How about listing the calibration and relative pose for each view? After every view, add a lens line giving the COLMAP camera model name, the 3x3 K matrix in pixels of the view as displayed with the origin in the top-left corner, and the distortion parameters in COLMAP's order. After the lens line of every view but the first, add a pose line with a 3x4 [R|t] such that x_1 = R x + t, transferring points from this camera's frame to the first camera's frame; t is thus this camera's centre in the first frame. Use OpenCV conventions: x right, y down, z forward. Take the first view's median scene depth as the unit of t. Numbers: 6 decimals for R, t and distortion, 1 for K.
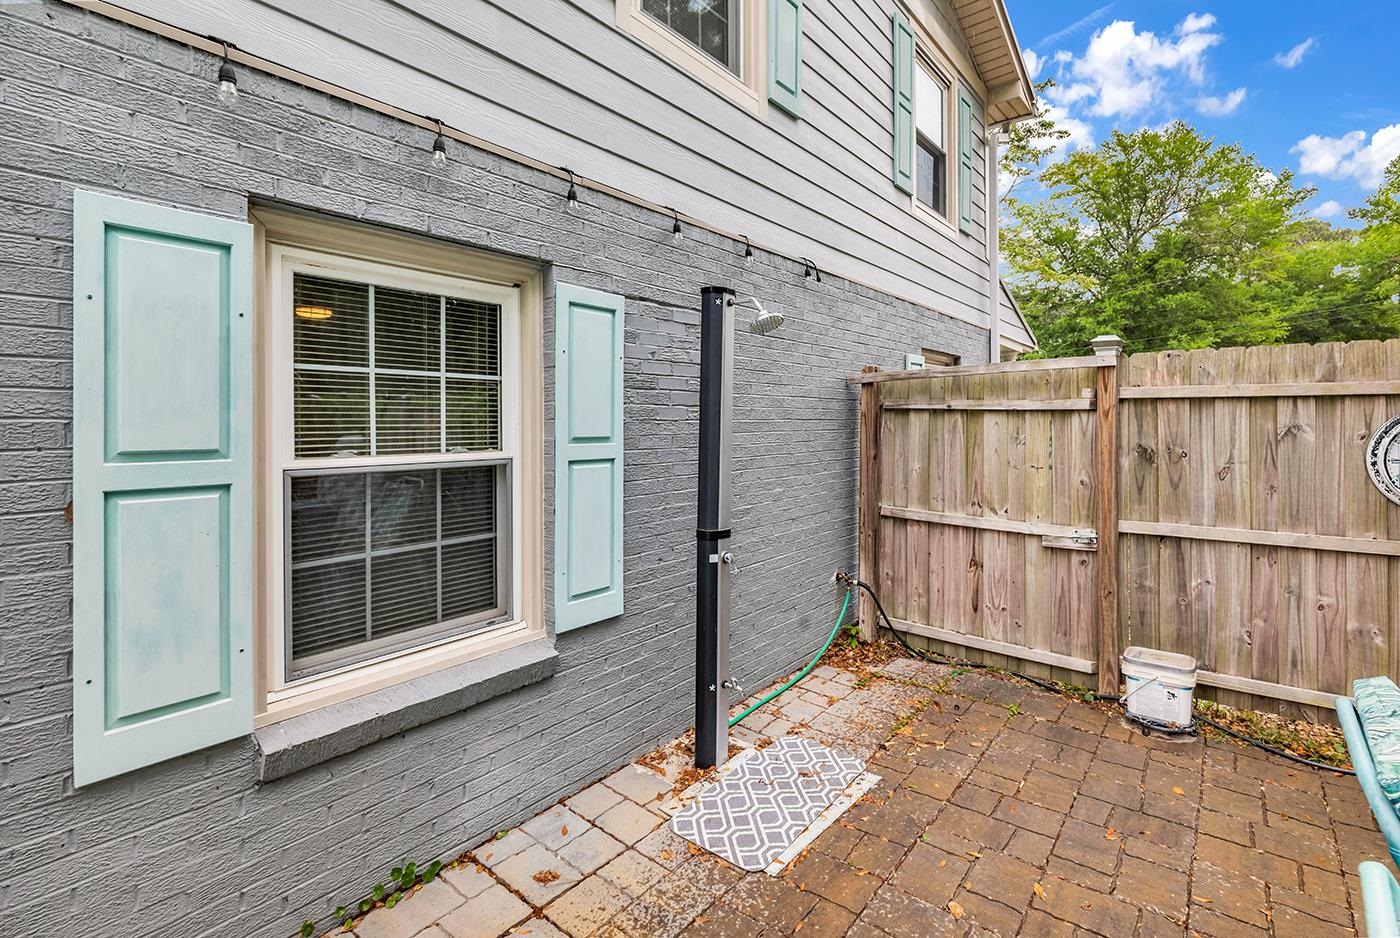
lens RADIAL K [[644.7, 0, 735.1], [0, 644.7, 425.7], [0, 0, 1]] dist [0.000741, 0.000118]
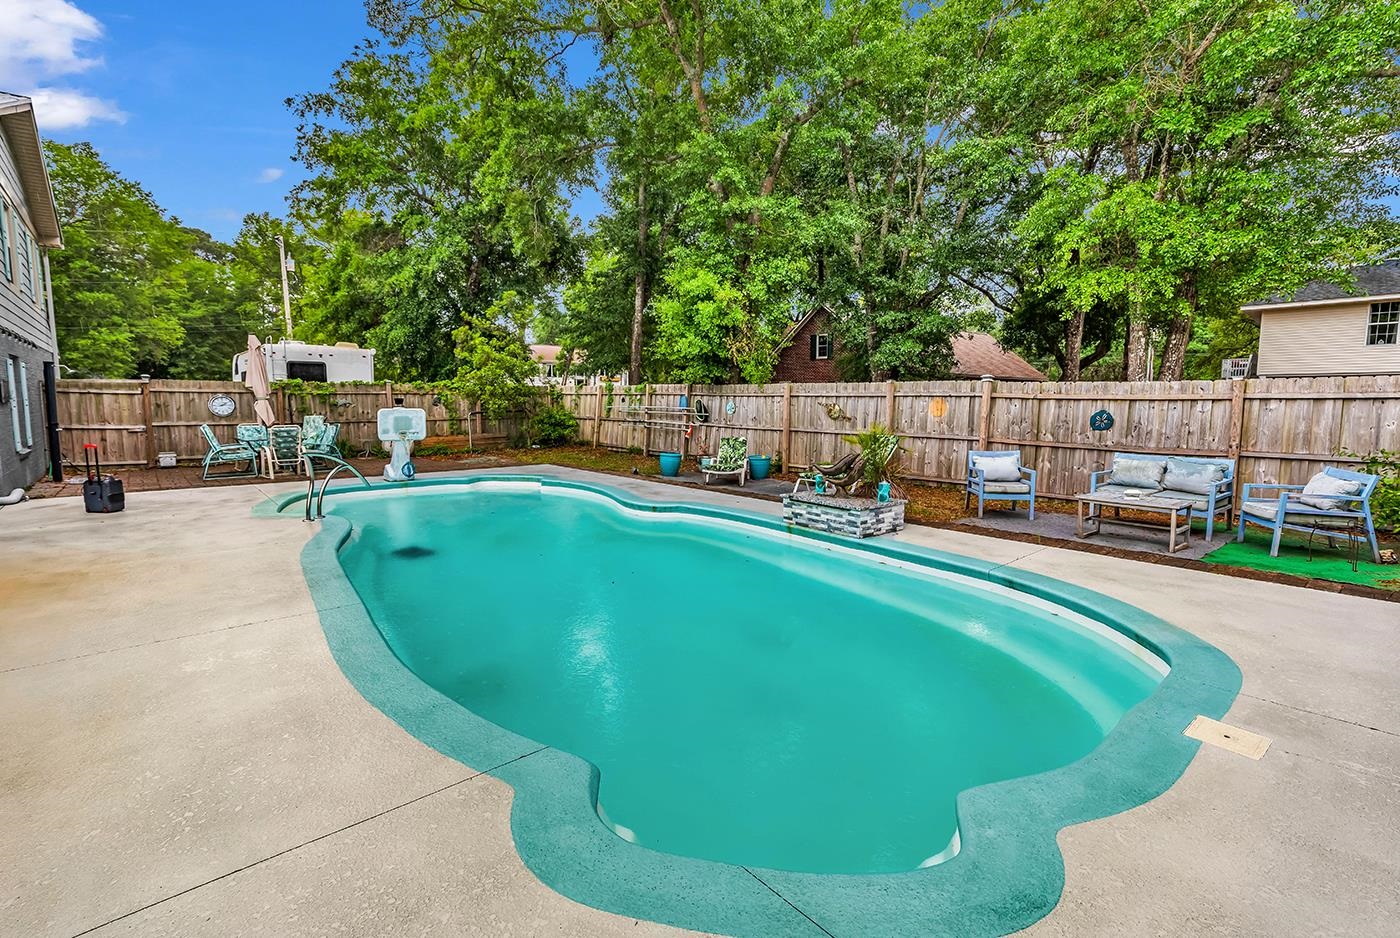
lens RADIAL K [[644.7, 0, 702.9], [0, 644.7, 470.3], [0, 0, 1]] dist [0.000741, 0.000118]
pose [[0.192250, -0.098771, 0.976363, -2.504016], [-0.000569, 0.994911, 0.100760, 0.038775], [-0.981346, -0.019926, 0.191215, -2.907505]]
